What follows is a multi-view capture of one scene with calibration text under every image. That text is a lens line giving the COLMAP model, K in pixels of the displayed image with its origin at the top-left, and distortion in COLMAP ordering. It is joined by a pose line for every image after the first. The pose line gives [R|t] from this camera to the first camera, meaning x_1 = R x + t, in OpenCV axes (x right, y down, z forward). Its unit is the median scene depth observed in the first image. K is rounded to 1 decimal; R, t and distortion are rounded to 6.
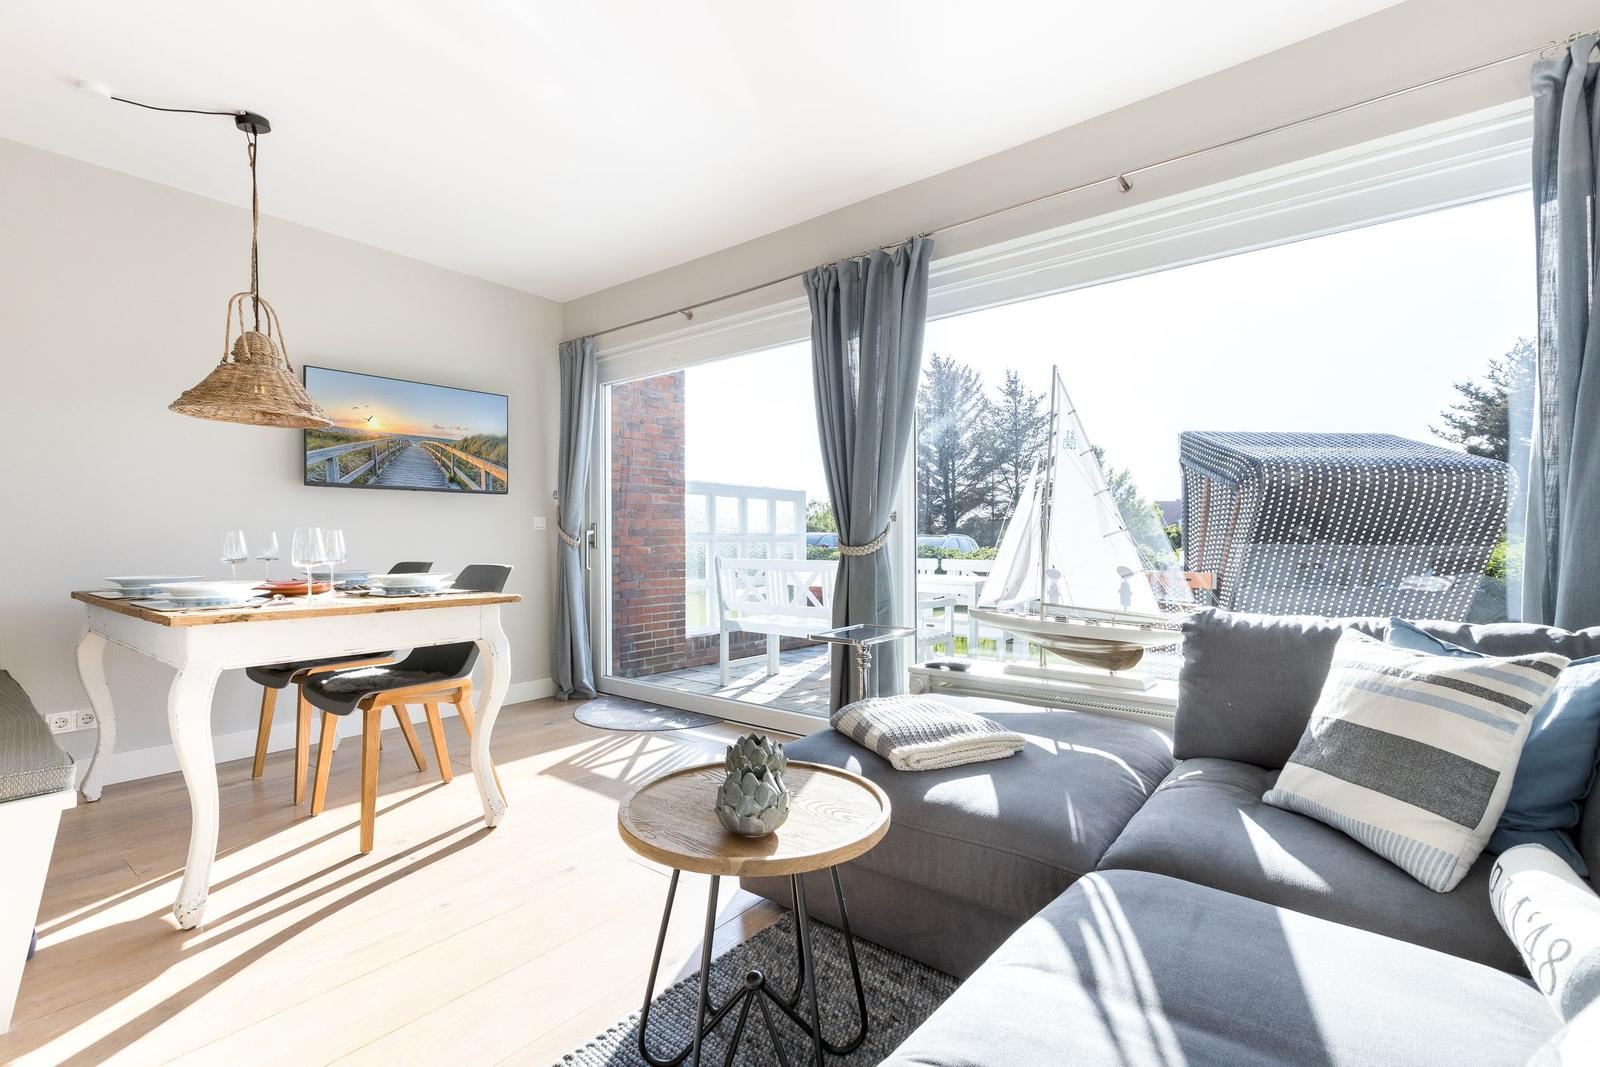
lens RADIAL K [[748.4, 0, 822.9], [0, 748.4, 538.2], [0, 0, 1]] dist [-0.002160, 0.000055]
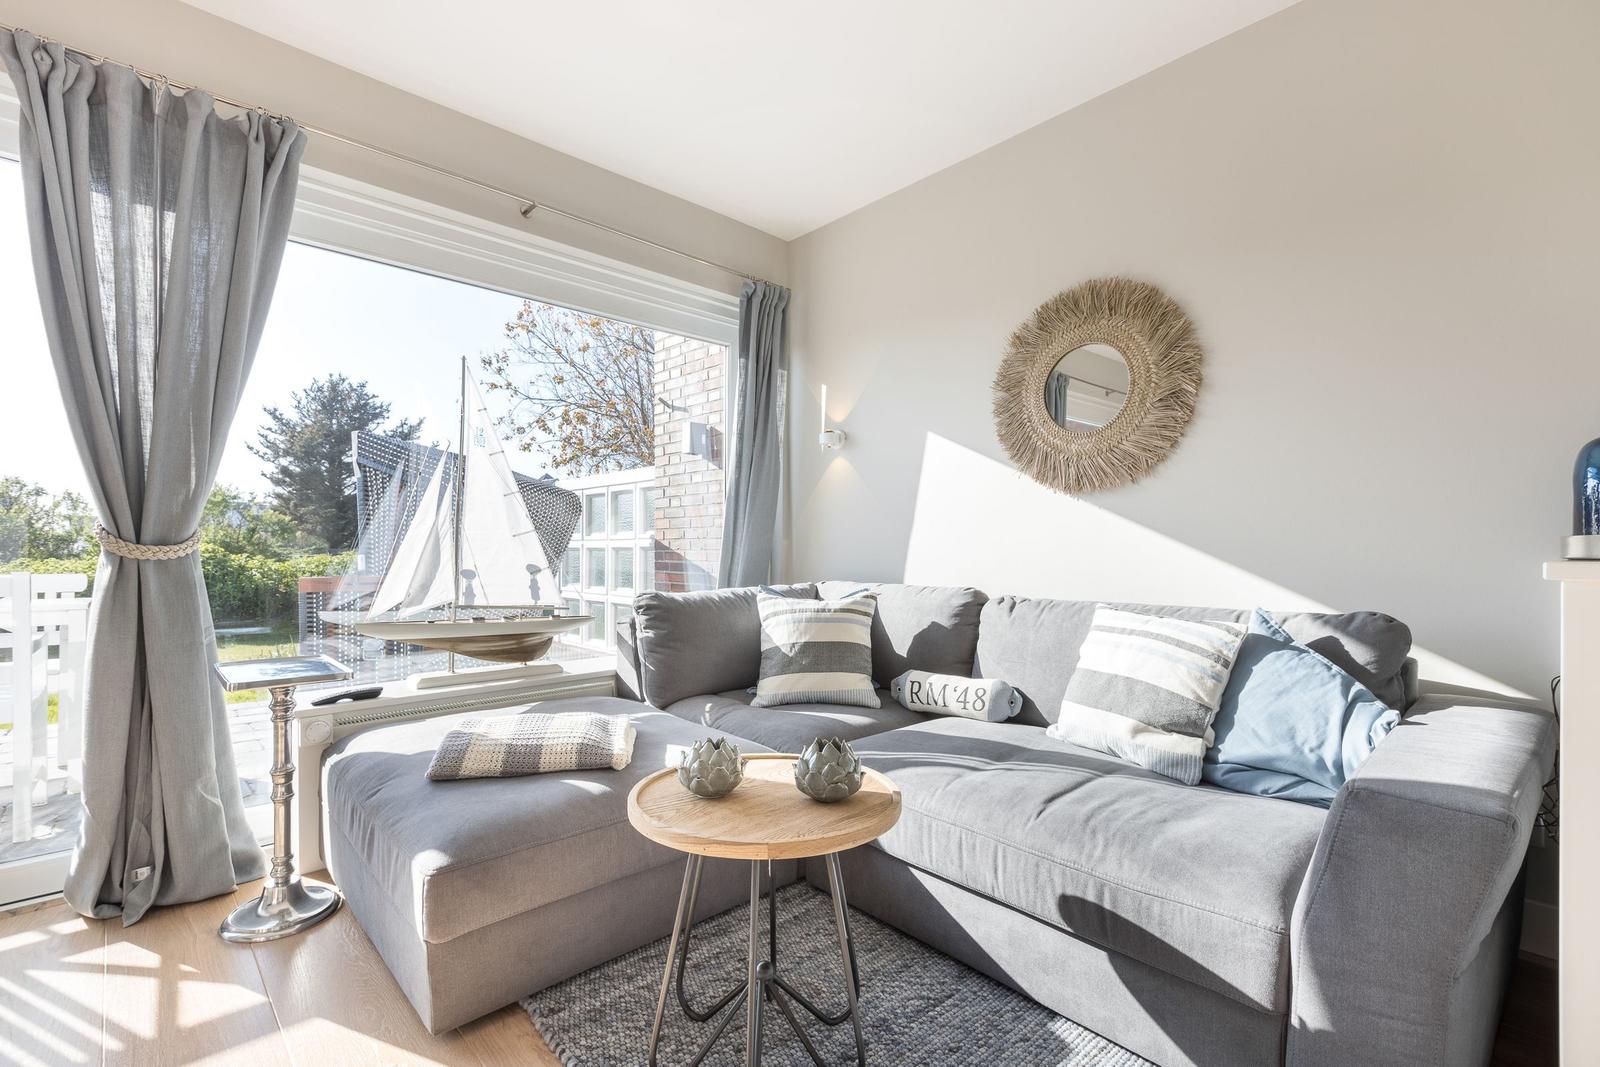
lens RADIAL K [[714.2, 0, 826.8], [0, 714.2, 546.0], [0, 0, 1]] dist [-0.000352, 0.000123]
pose [[0.103550, 0.007257, 0.994598, -0.554279], [-0.000298, 0.999974, -0.007265, 0.018132], [-0.994624, 0.000456, 0.103549, 0.445137]]
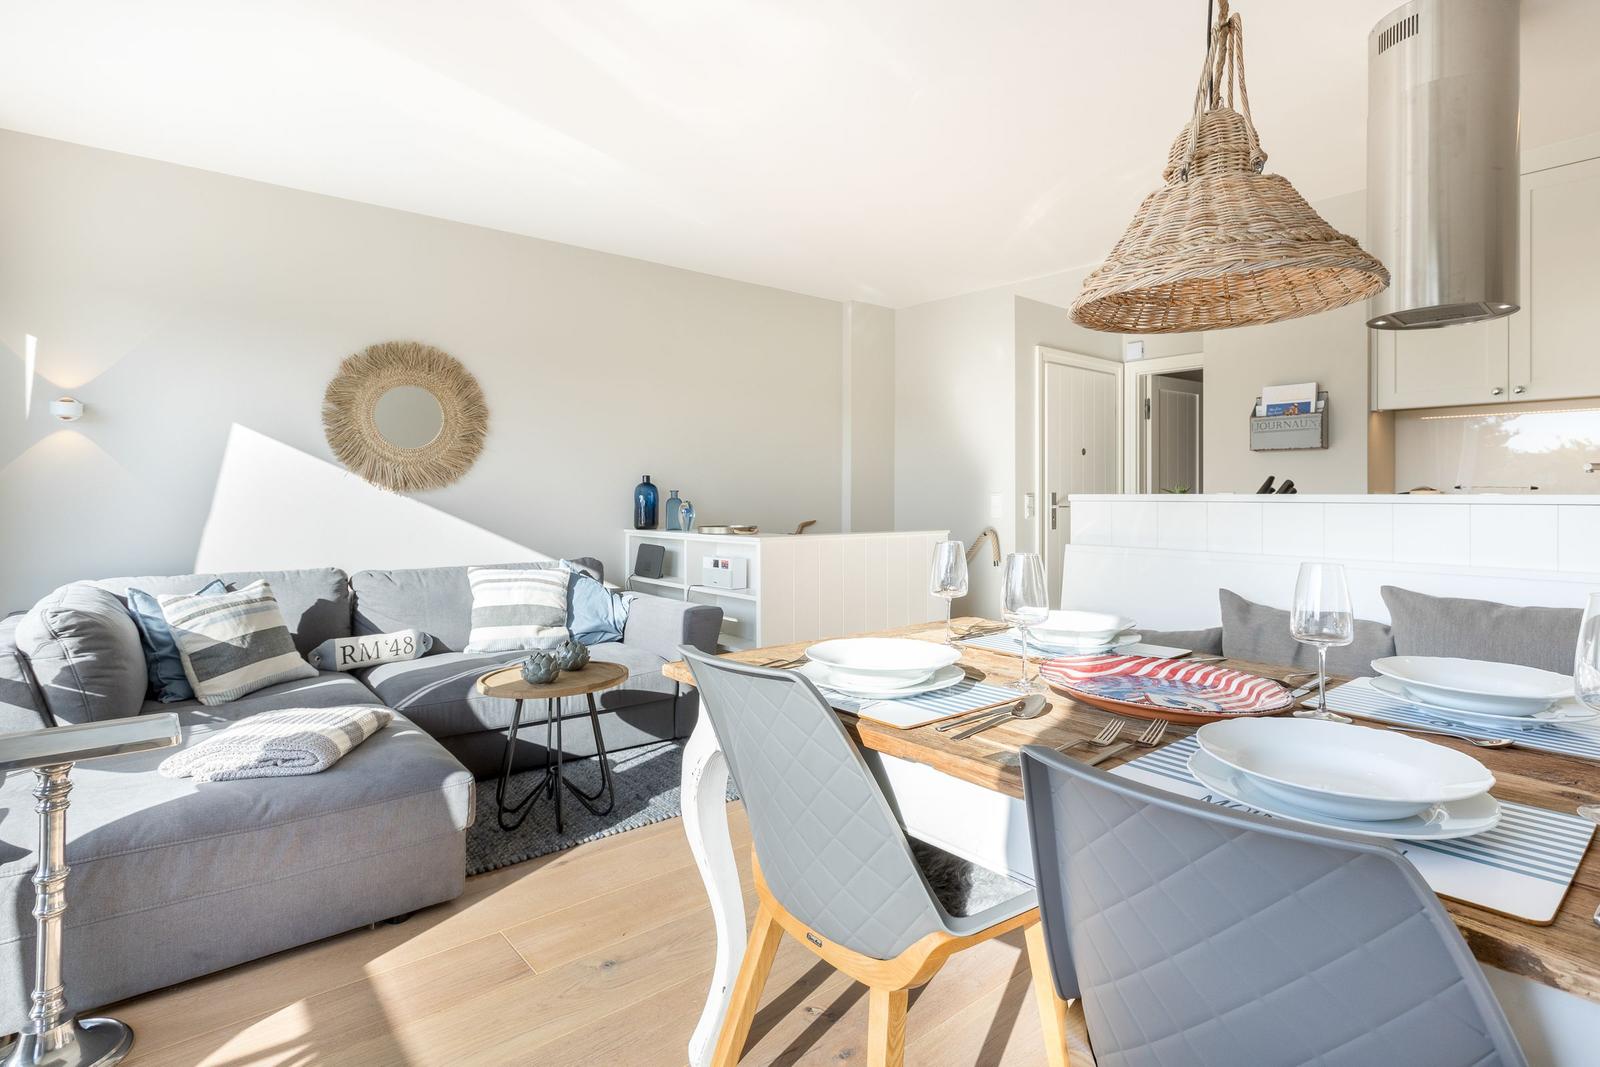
lens RADIAL K [[765.7, 0, 804.0], [0, 765.7, 496.8], [0, 0, 1]] dist [-0.000727, 0.000031]
pose [[-0.981632, 0.004122, 0.190737, -0.568855], [0.003931, 0.999991, -0.001381, -0.045056], [-0.190741, -0.000606, -0.981640, 1.465883]]
